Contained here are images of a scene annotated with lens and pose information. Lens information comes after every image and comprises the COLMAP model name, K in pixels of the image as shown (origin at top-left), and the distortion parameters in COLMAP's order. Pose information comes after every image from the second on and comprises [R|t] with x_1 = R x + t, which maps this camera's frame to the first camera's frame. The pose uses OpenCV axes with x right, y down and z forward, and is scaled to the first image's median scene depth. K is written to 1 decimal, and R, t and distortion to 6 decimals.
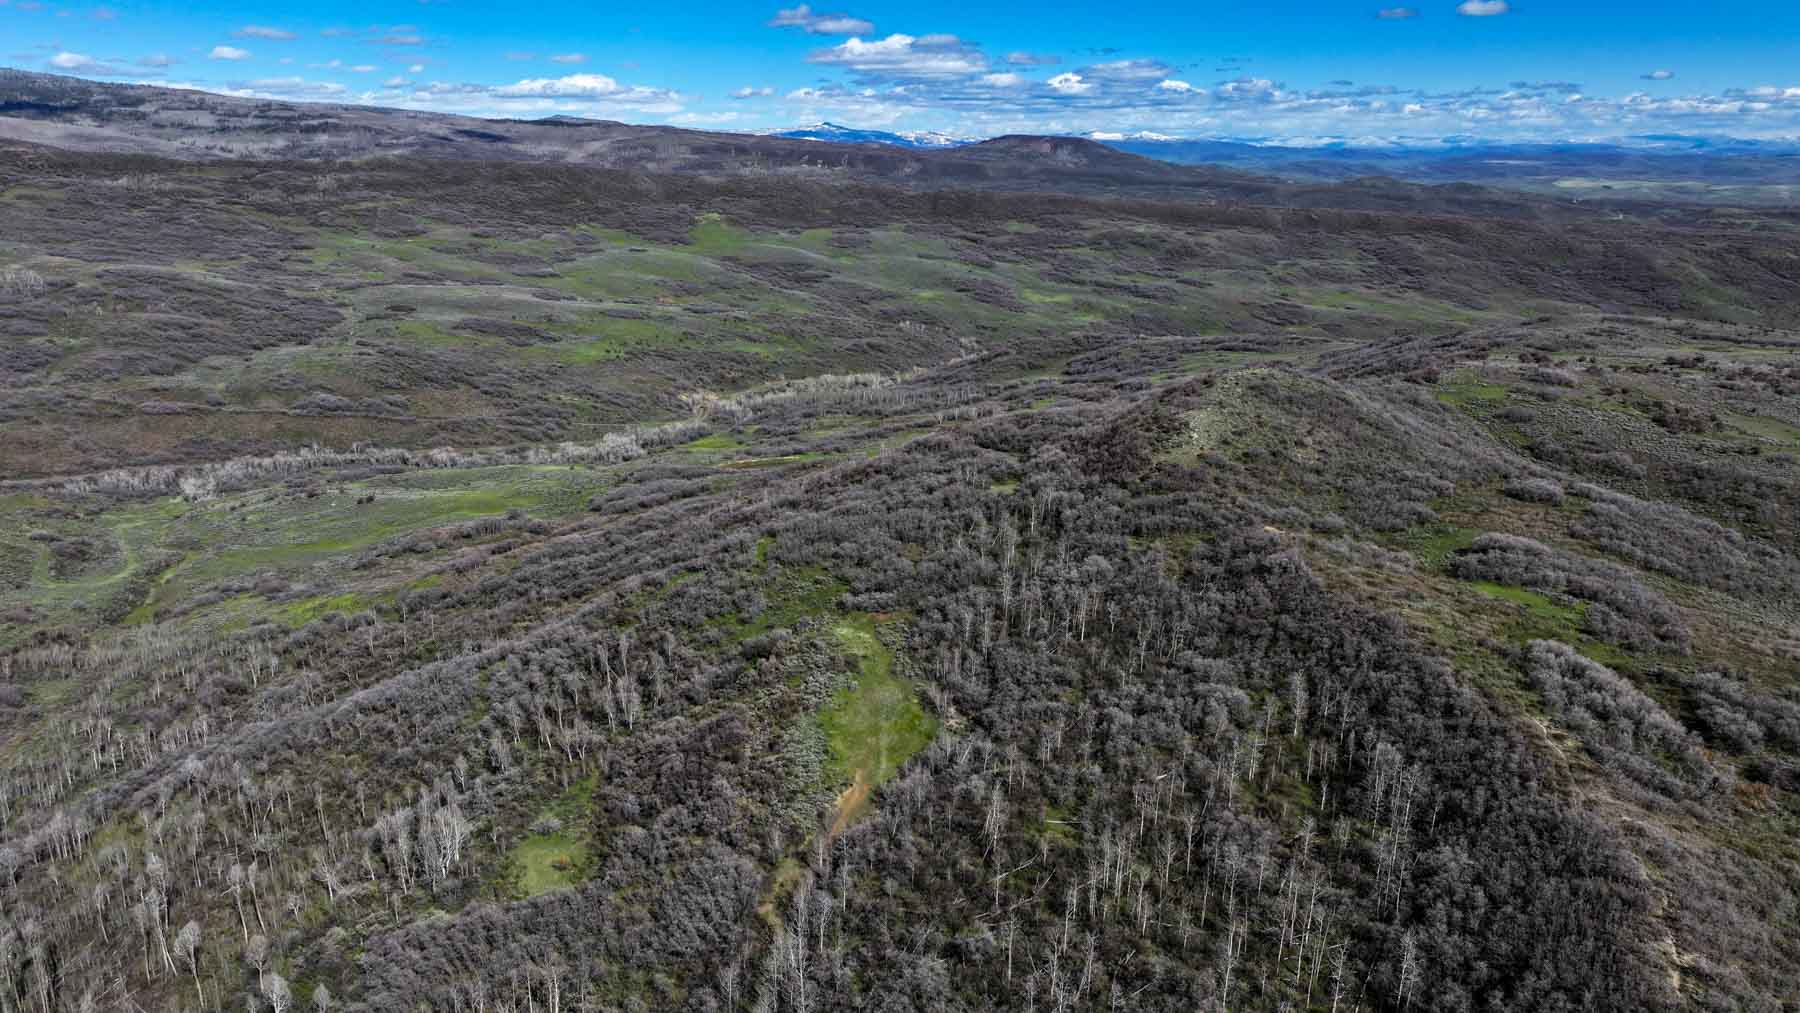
lens RADIAL K [[1263.7, 0, 890.0], [0, 1263.7, 512.8], [0, 0, 1]] dist [0.006323, 0.011804]
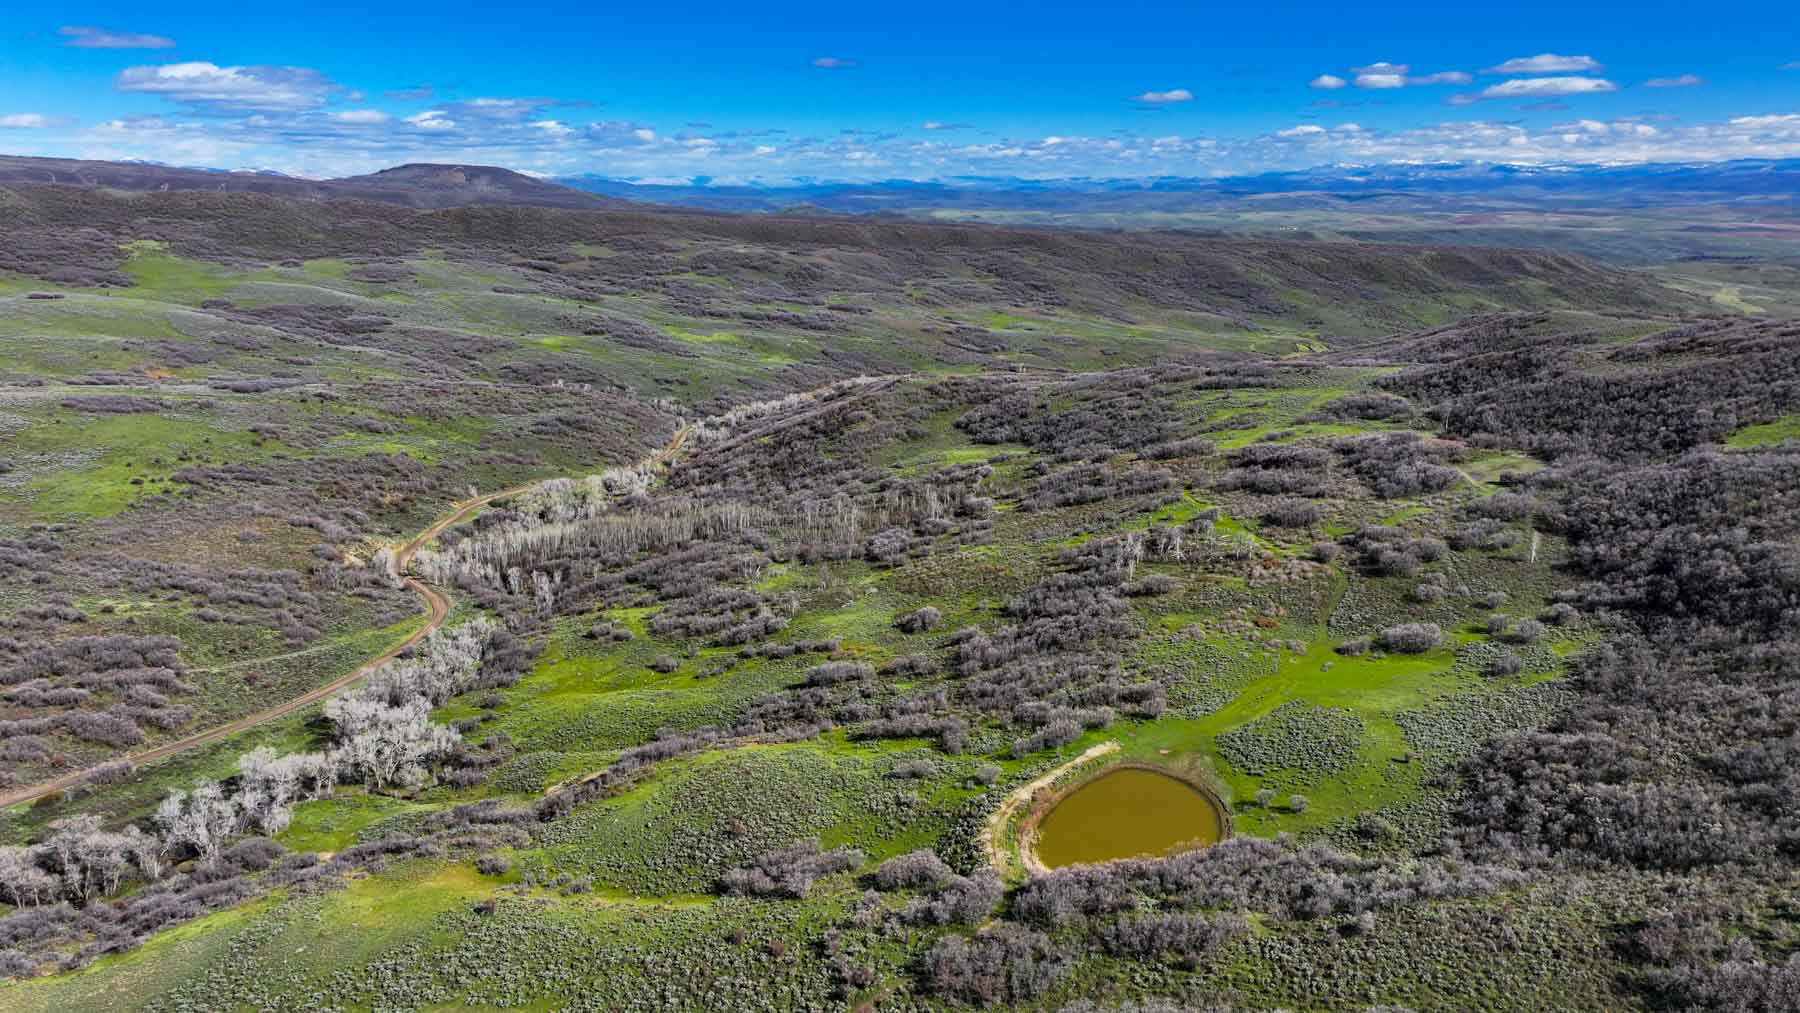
lens RADIAL K [[1263.7, 0, 900.4], [0, 1263.7, 508.8], [0, 0, 1]] dist [0.006323, 0.011804]
pose [[0.885967, -0.118084, 0.448462, -0.113109], [0.132493, 0.991184, -0.000761, -0.047596], [-0.444419, 0.060092, 0.893801, 0.255950]]
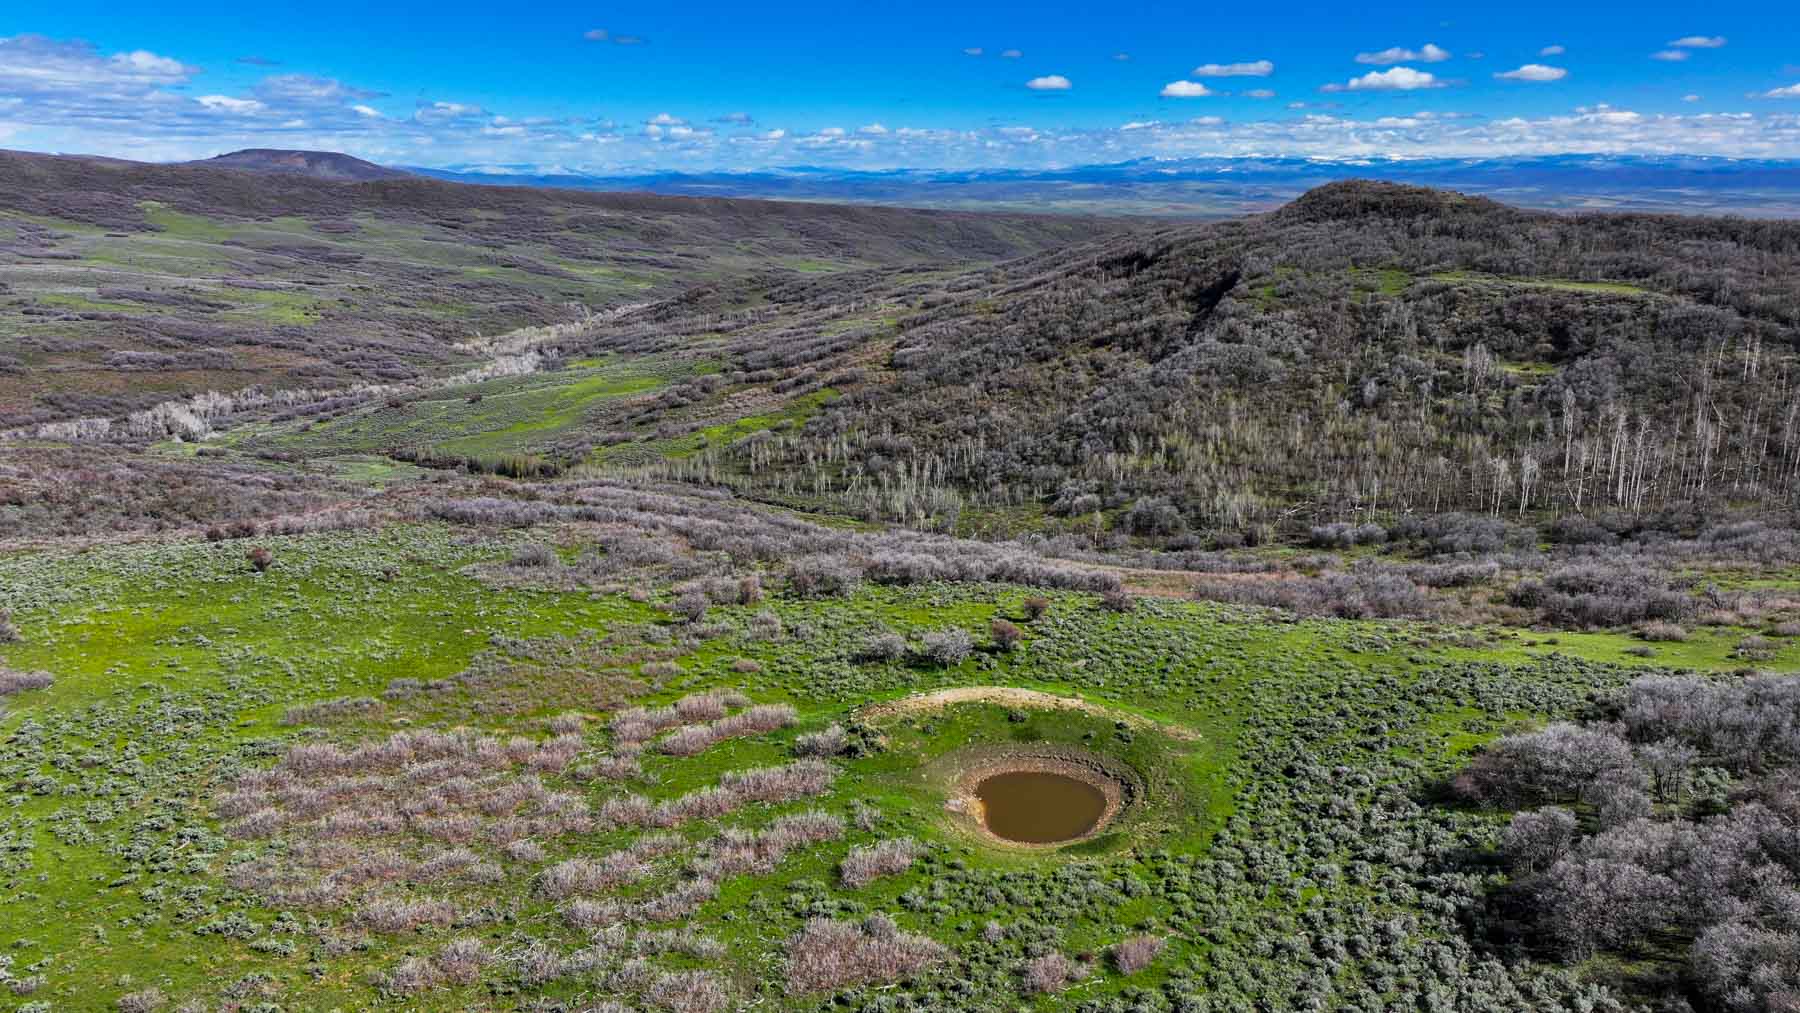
lens RADIAL K [[1263.7, 0, 897.4], [0, 1263.7, 494.7], [0, 0, 1]] dist [0.006323, 0.011804]
pose [[0.820531, -0.139564, 0.554302, -0.249552], [0.158655, 0.987239, 0.013714, 0.035849], [-0.549142, 0.076690, 0.832203, 0.004324]]
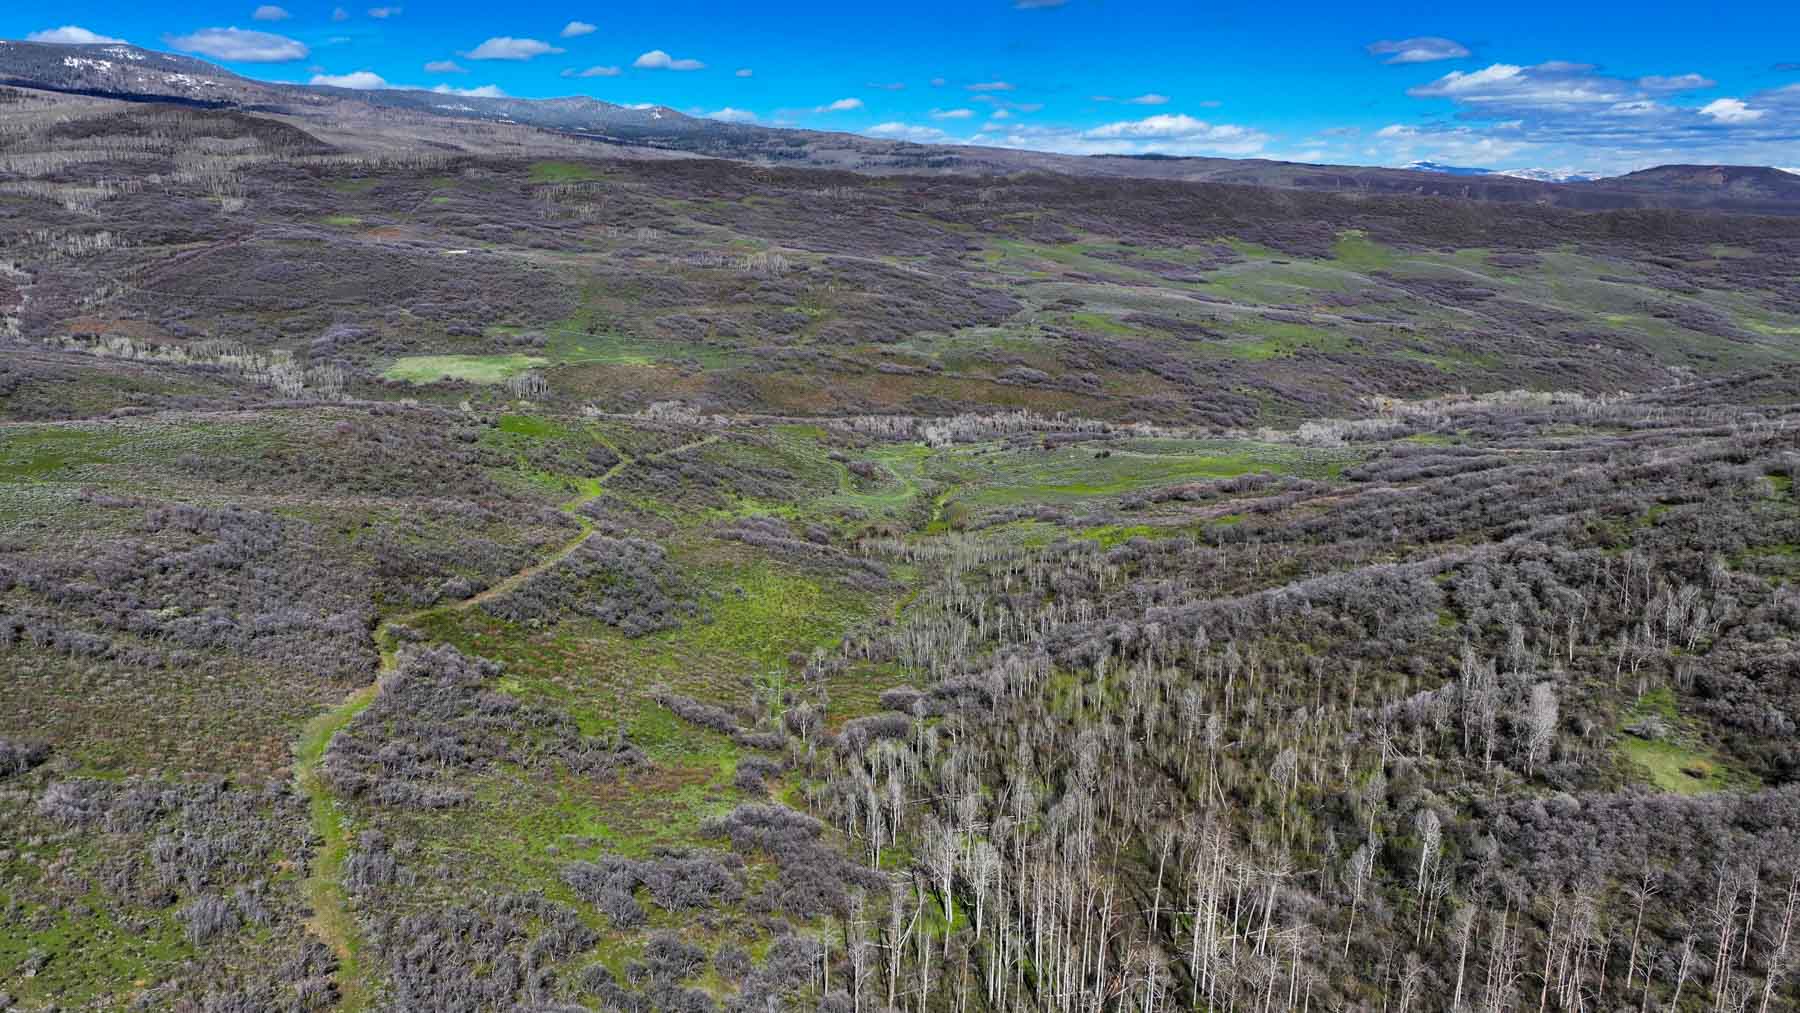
lens RADIAL K [[1263.7, 0, 900.9], [0, 1263.7, 500.5], [0, 0, 1]] dist [0.006323, 0.011804]
pose [[0.910984, 0.099988, -0.400137, -0.053448], [-0.115544, 0.993191, -0.014874, 0.021648], [0.395926, 0.059784, 0.916334, -0.000033]]
